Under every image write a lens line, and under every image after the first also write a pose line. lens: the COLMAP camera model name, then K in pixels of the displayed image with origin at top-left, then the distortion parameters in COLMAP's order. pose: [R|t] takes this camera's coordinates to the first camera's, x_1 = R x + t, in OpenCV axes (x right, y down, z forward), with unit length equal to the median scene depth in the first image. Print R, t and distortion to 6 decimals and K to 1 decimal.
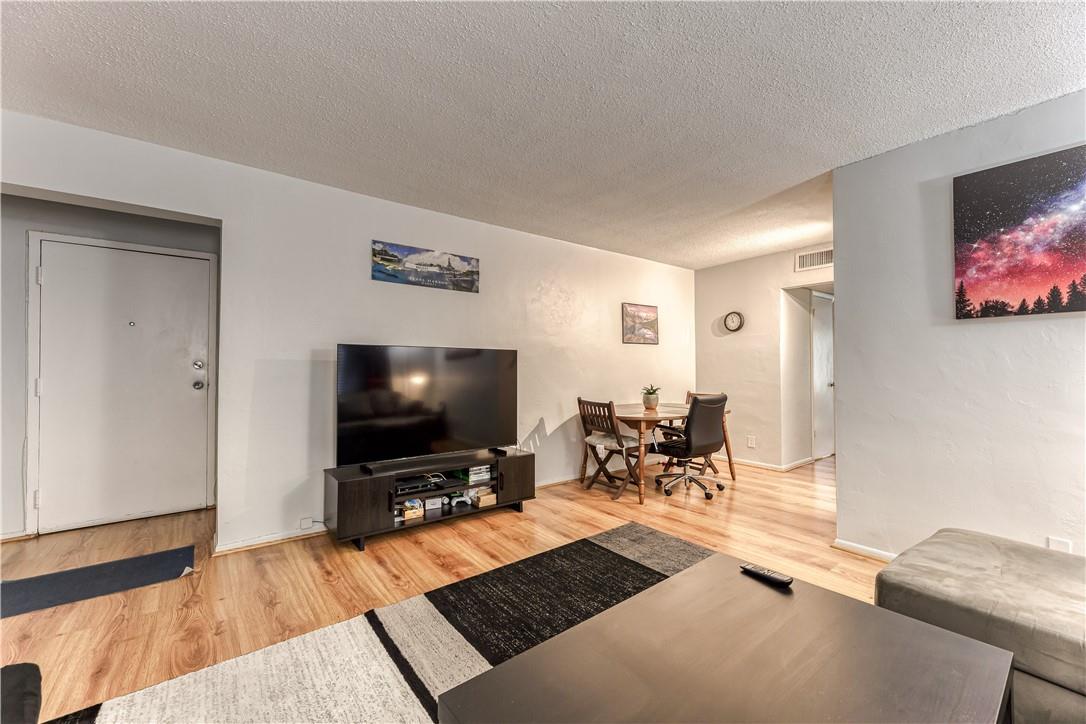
lens RADIAL K [[436.6, 0, 544.8], [0, 436.6, 360.9], [0, 0, 1]] dist [0.007299, -0.000121]
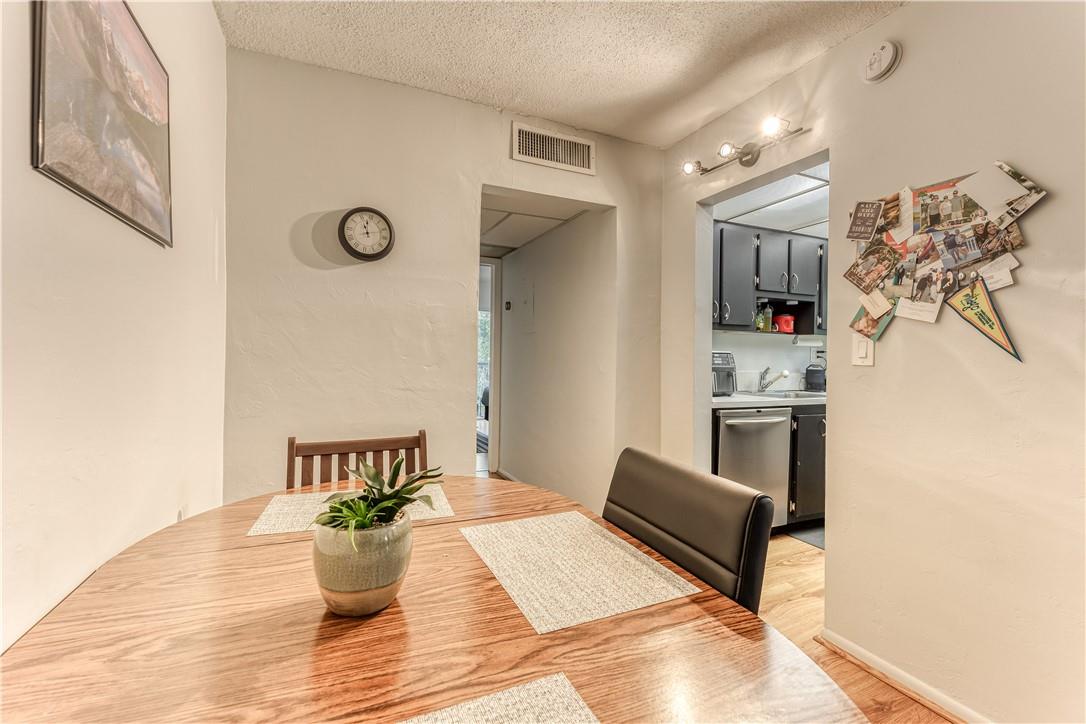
lens RADIAL K [[470.8, 0, 543.7], [0, 470.8, 353.7], [0, 0, 1]] dist [0.009321, -0.000387]
pose [[0.221487, 0.009313, 0.975119, 0.120333], [-0.029744, 0.999554, -0.002791, 0.021455], [-0.974710, -0.028386, 0.221665, 1.396481]]
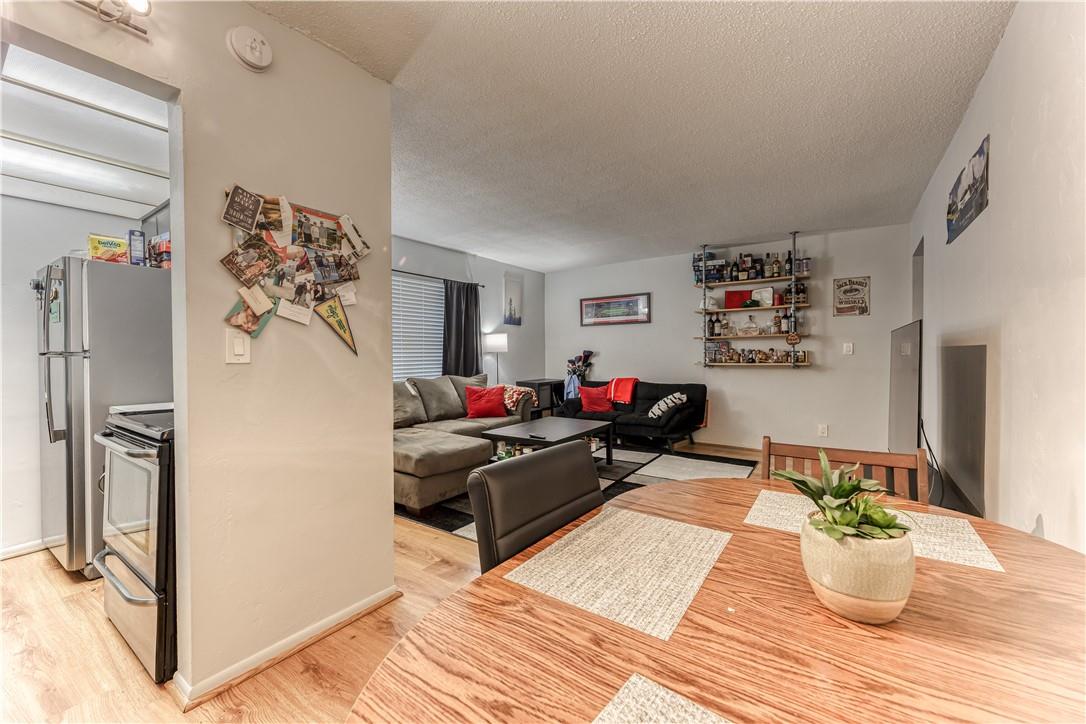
lens RADIAL K [[436.6, 0, 544.8], [0, 436.6, 360.9], [0, 0, 1]] dist [0.007299, -0.000121]
pose [[-0.952417, 0.008827, -0.304669, 0.631699], [0.007979, 0.999960, 0.004028, 0.020605], [0.304692, 0.001405, -0.952450, 1.756105]]
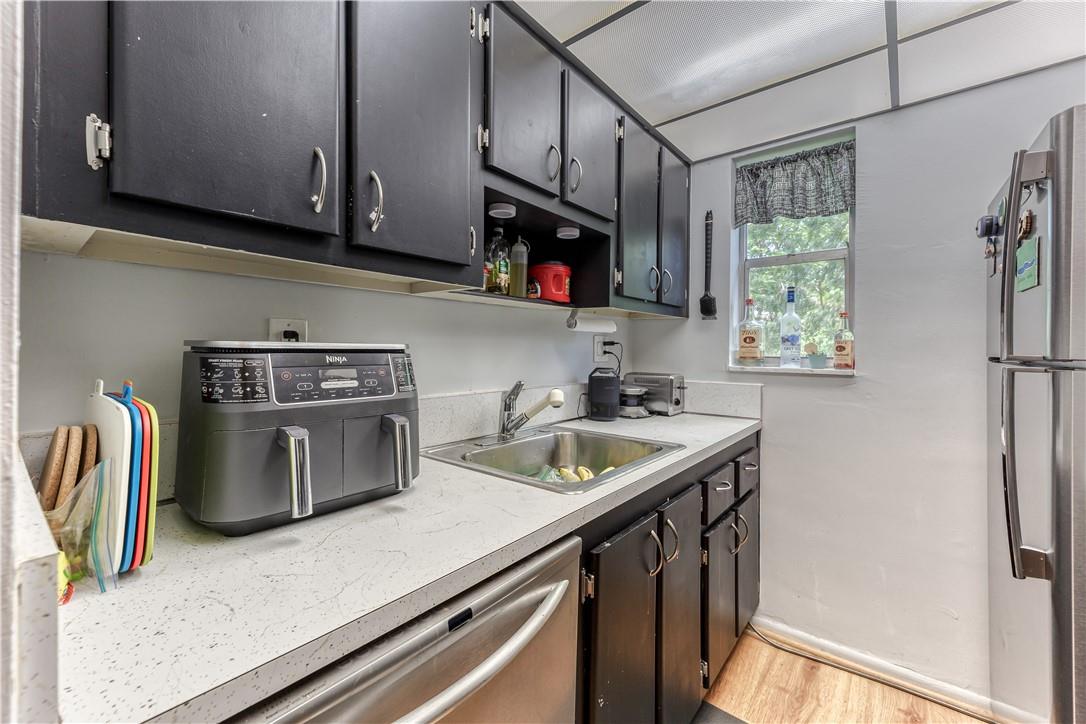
lens RADIAL K [[438.0, 0, 541.3], [0, 438.0, 345.9], [0, 0, 1]] dist [0.010113, -0.000278]
pose [[-0.234000, 0.007038, 0.972211, 0.976813], [-0.017874, 0.999774, -0.011540, 0.002957], [-0.972072, -0.020078, -0.233822, 1.187851]]
